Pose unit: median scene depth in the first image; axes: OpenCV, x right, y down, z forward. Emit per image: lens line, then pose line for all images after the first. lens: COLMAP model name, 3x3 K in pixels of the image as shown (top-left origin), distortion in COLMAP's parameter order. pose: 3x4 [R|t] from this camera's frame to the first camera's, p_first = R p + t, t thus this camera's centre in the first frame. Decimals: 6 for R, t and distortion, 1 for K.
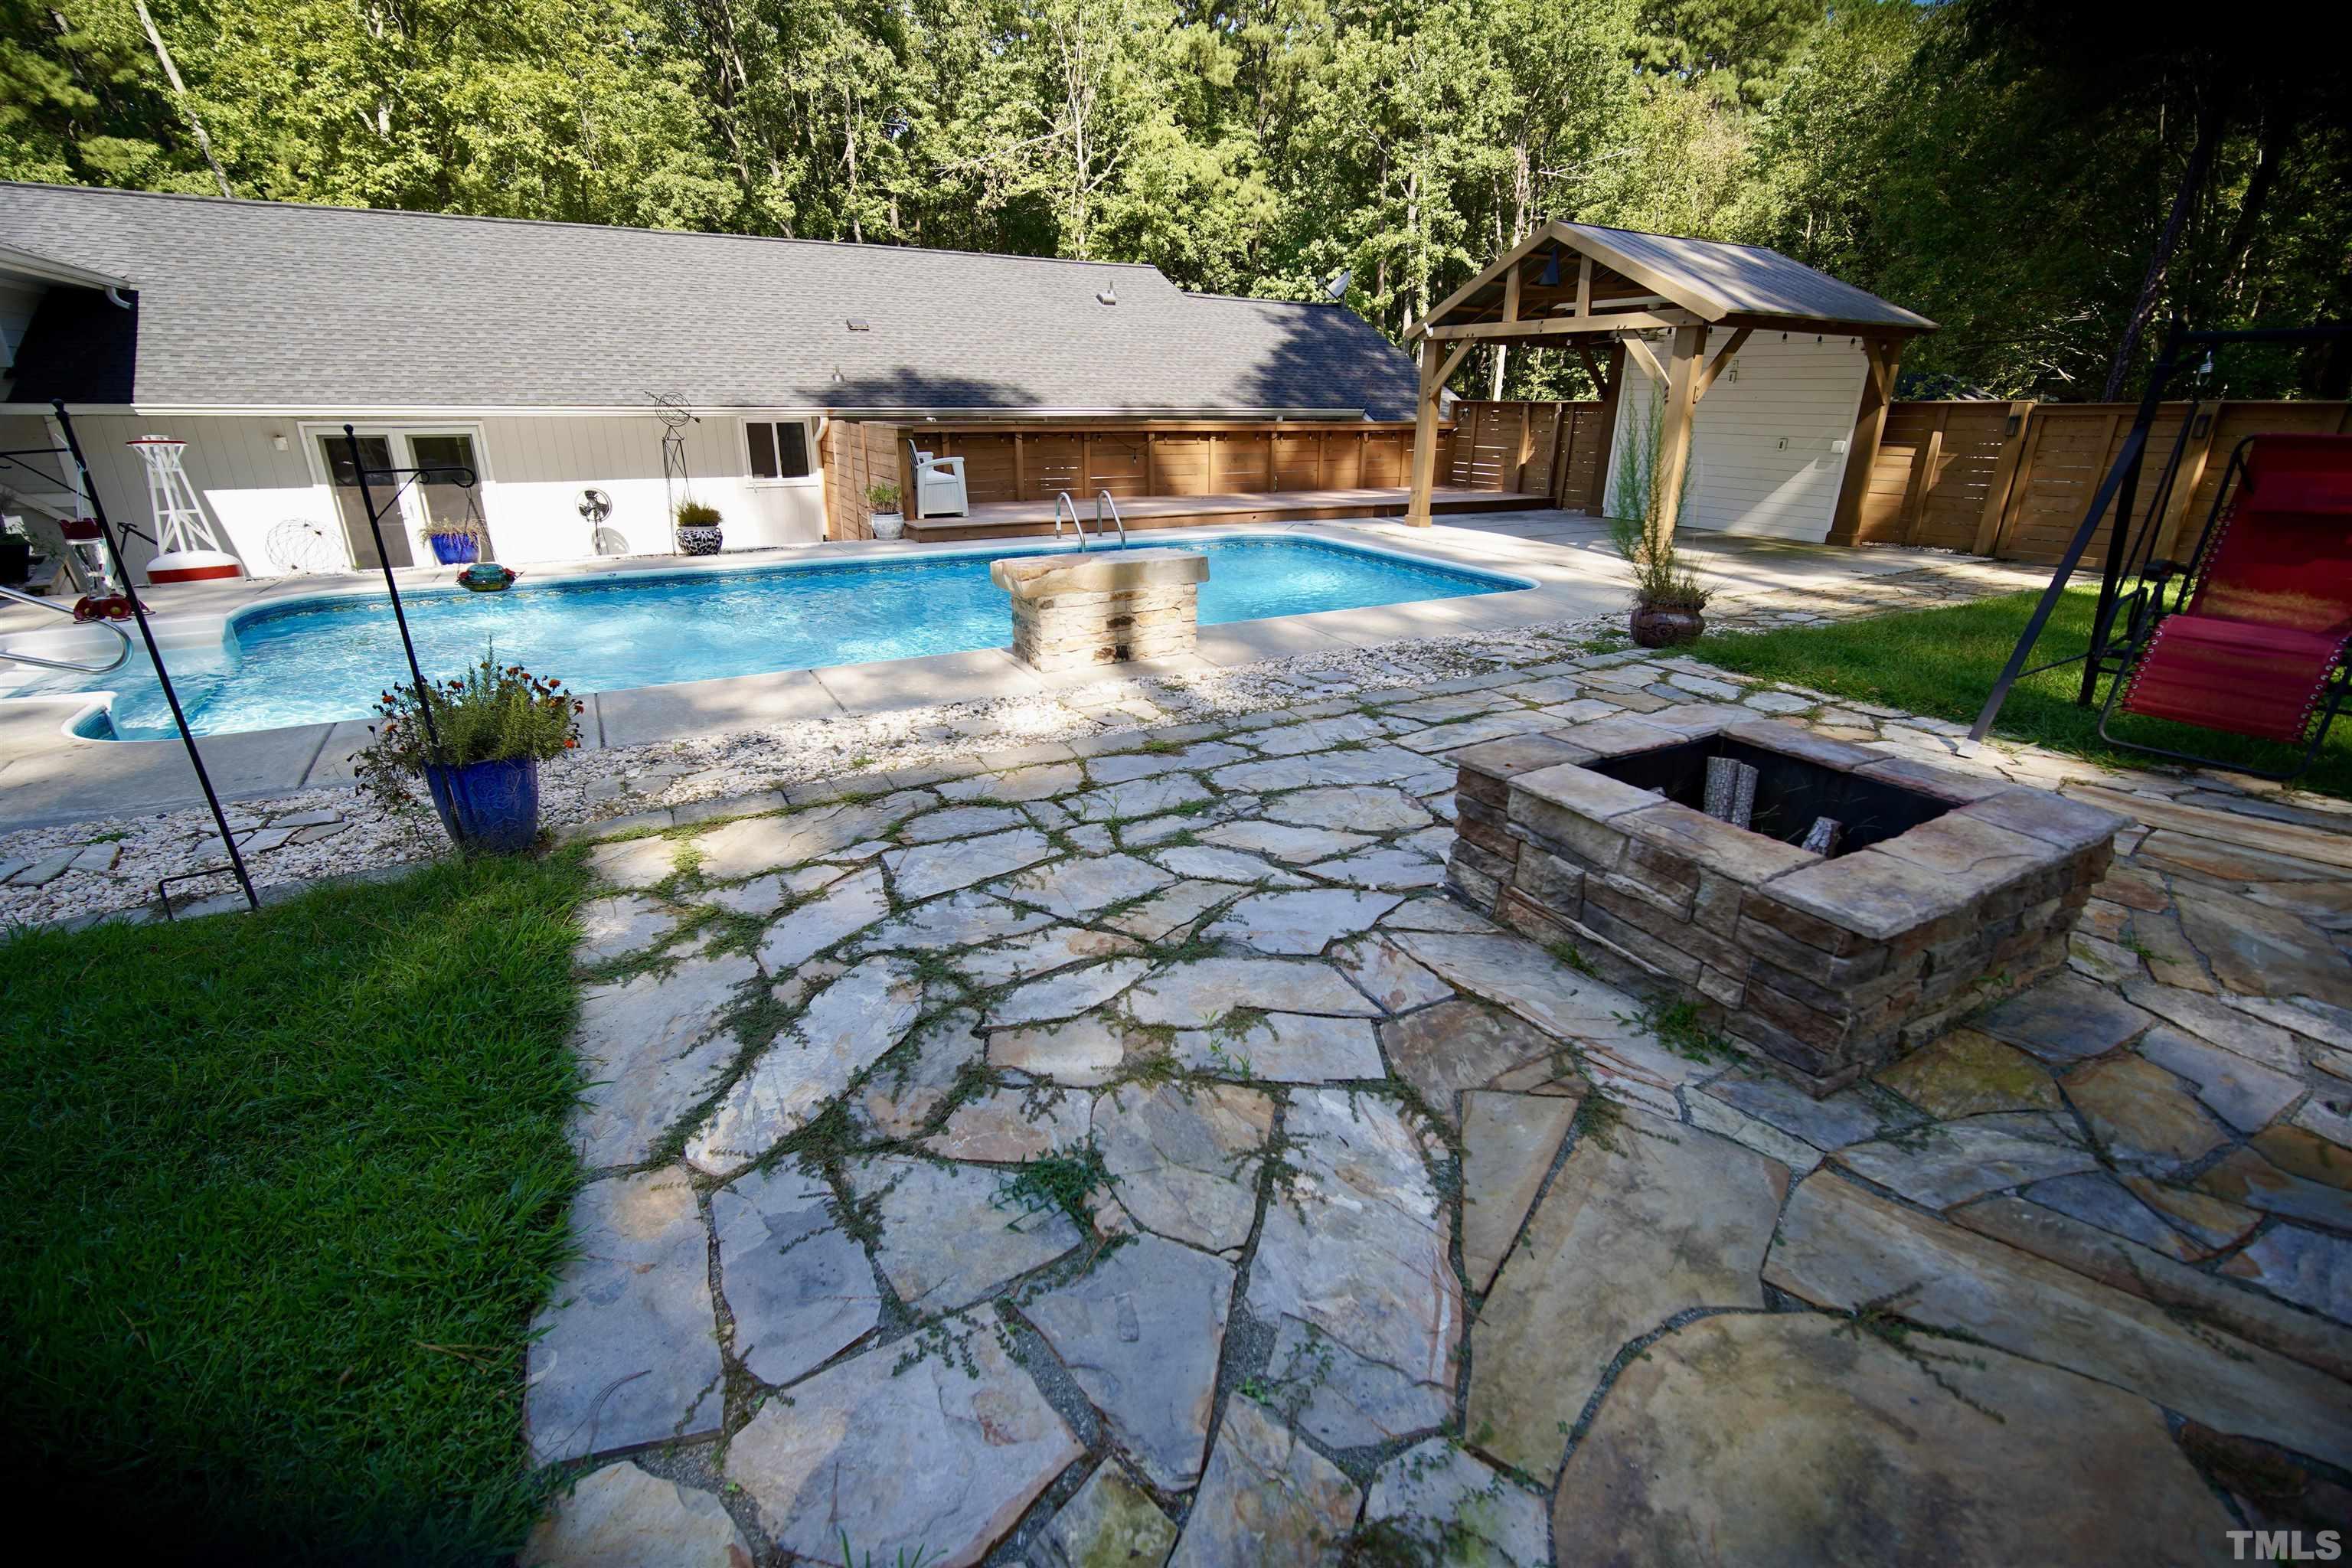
lens RADIAL K [[1011.5, 0, 1176.0], [0, 1011.5, 784.0], [0, 0, 1]] dist [-0.018380, 0.007458]
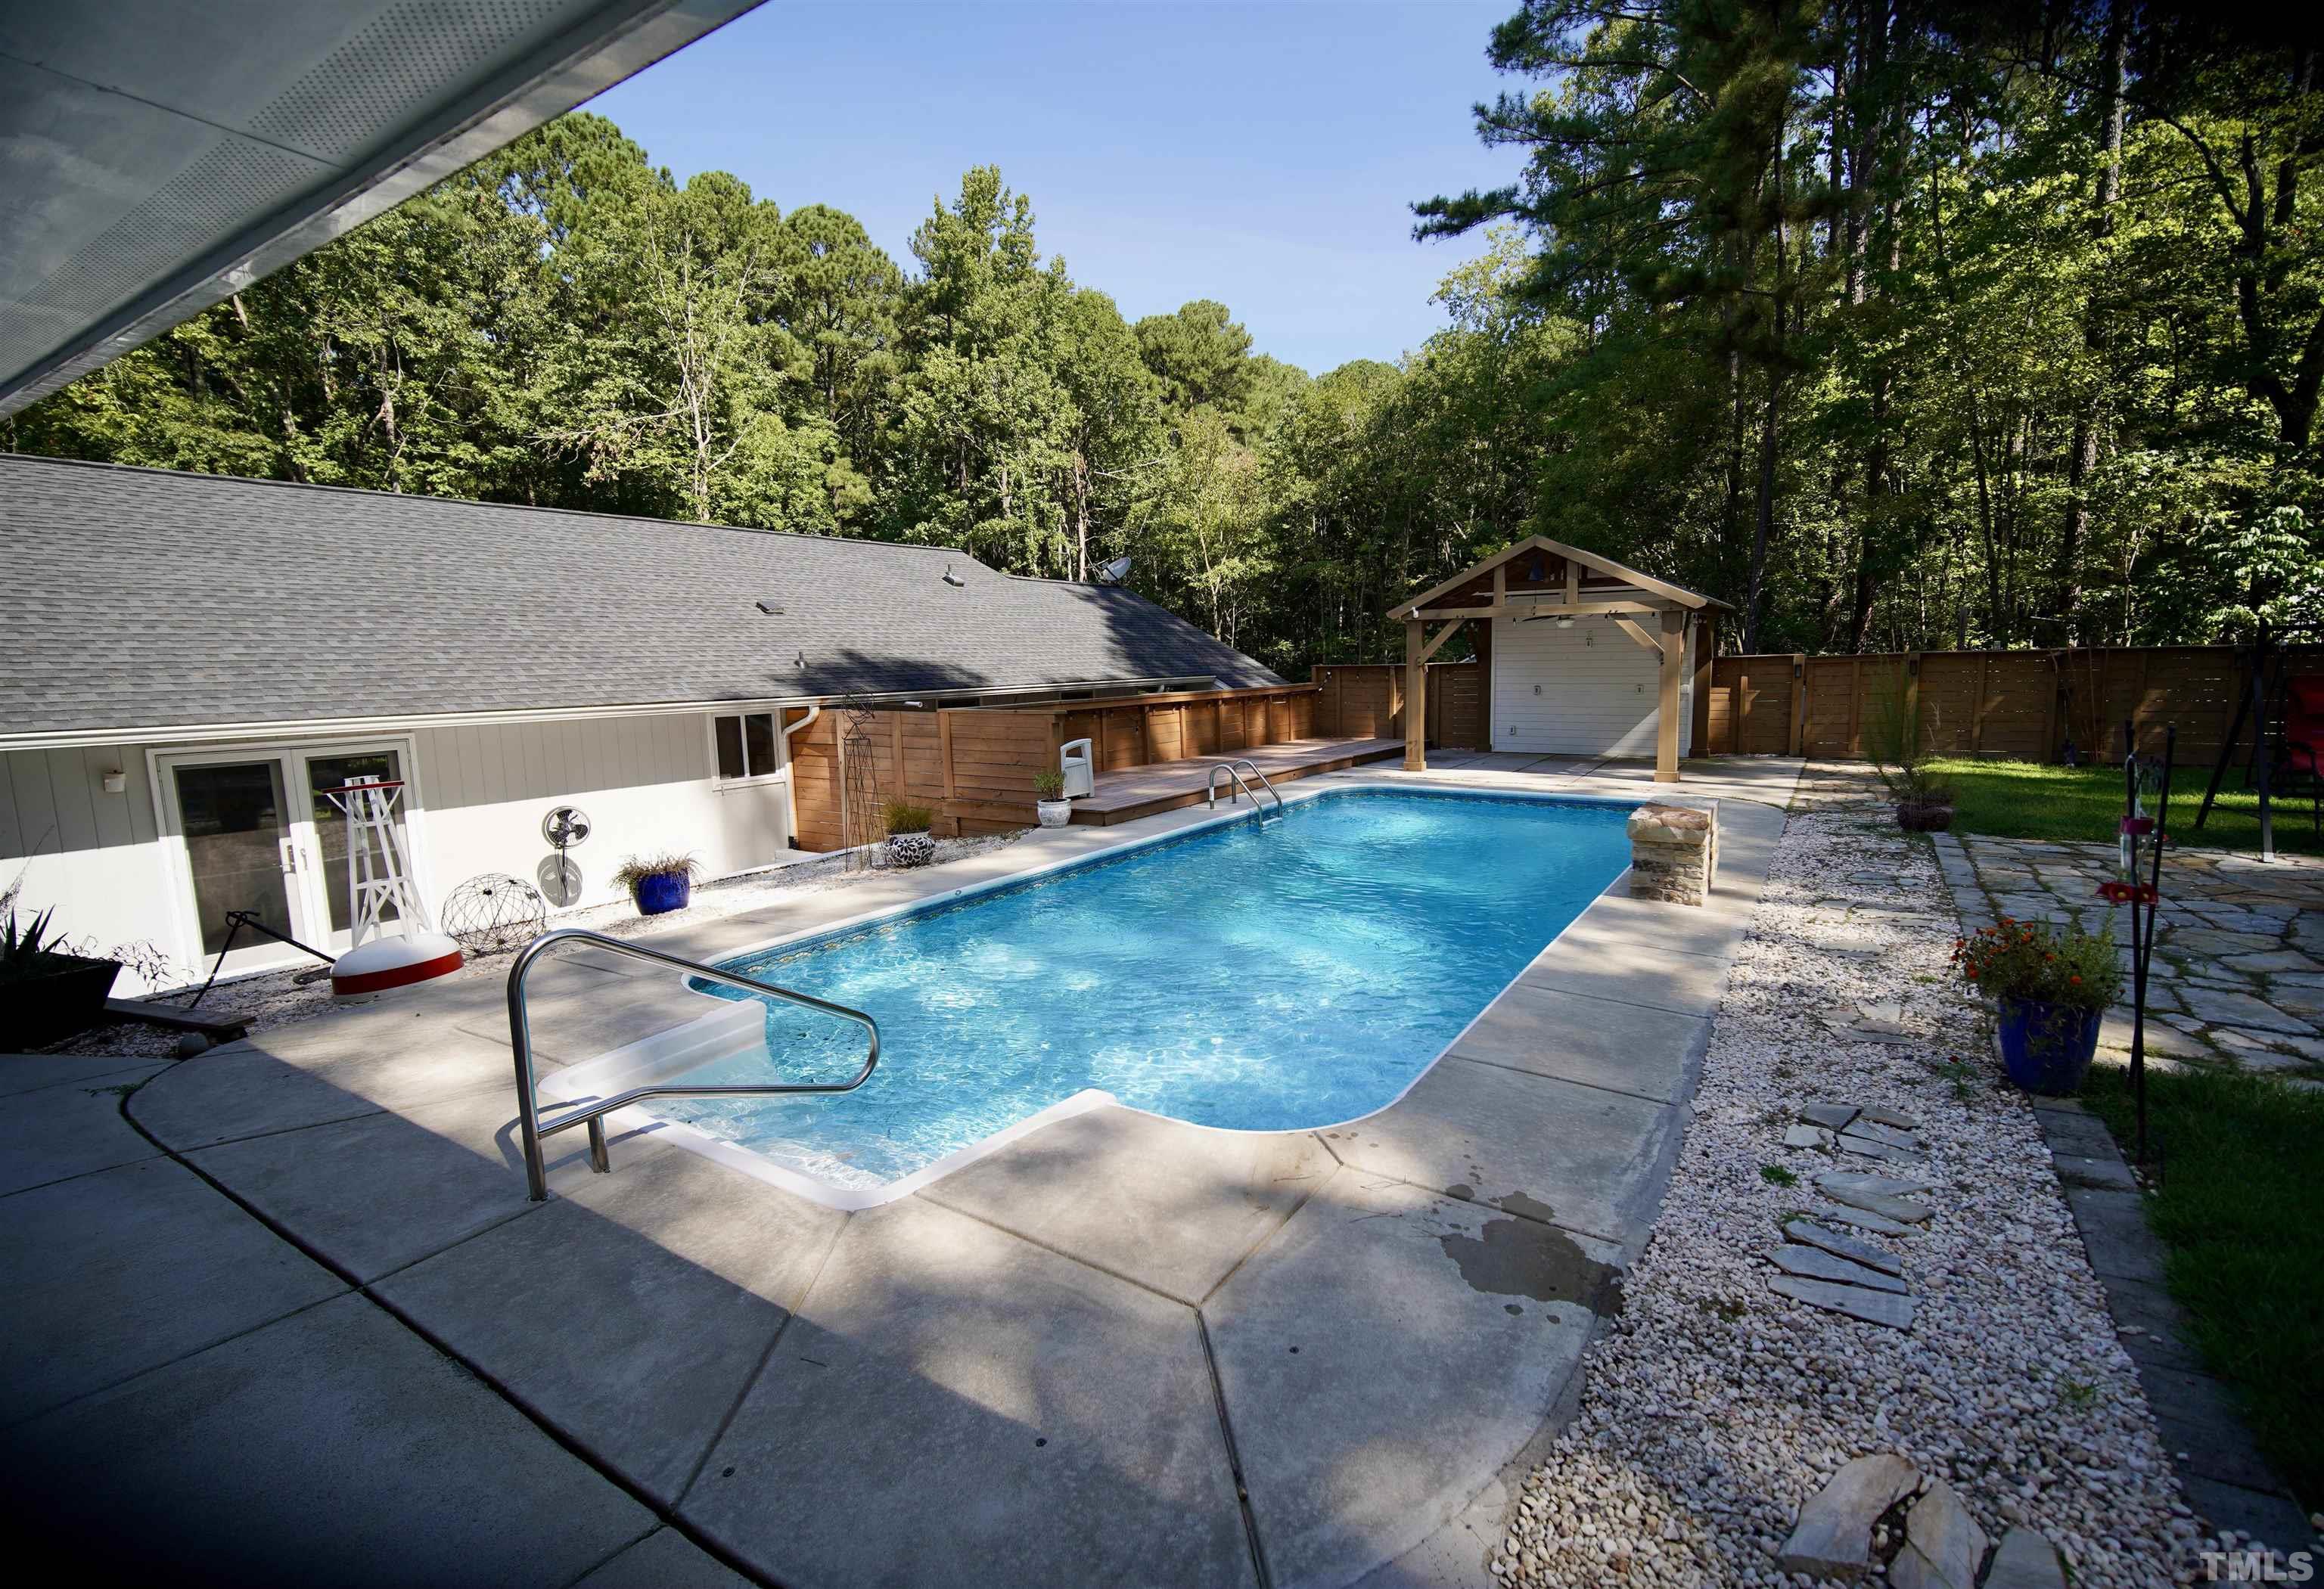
lens RADIAL K [[1048.2, 0, 1162.0], [0, 1048.2, 794.5], [0, 0, 1]] dist [-0.002915, -0.000032]
pose [[0.879761, -0.090319, 0.466759, -0.227394], [0.197442, 0.962528, -0.185893, -0.024619], [-0.432479, 0.255699, 0.864627, 0.036866]]
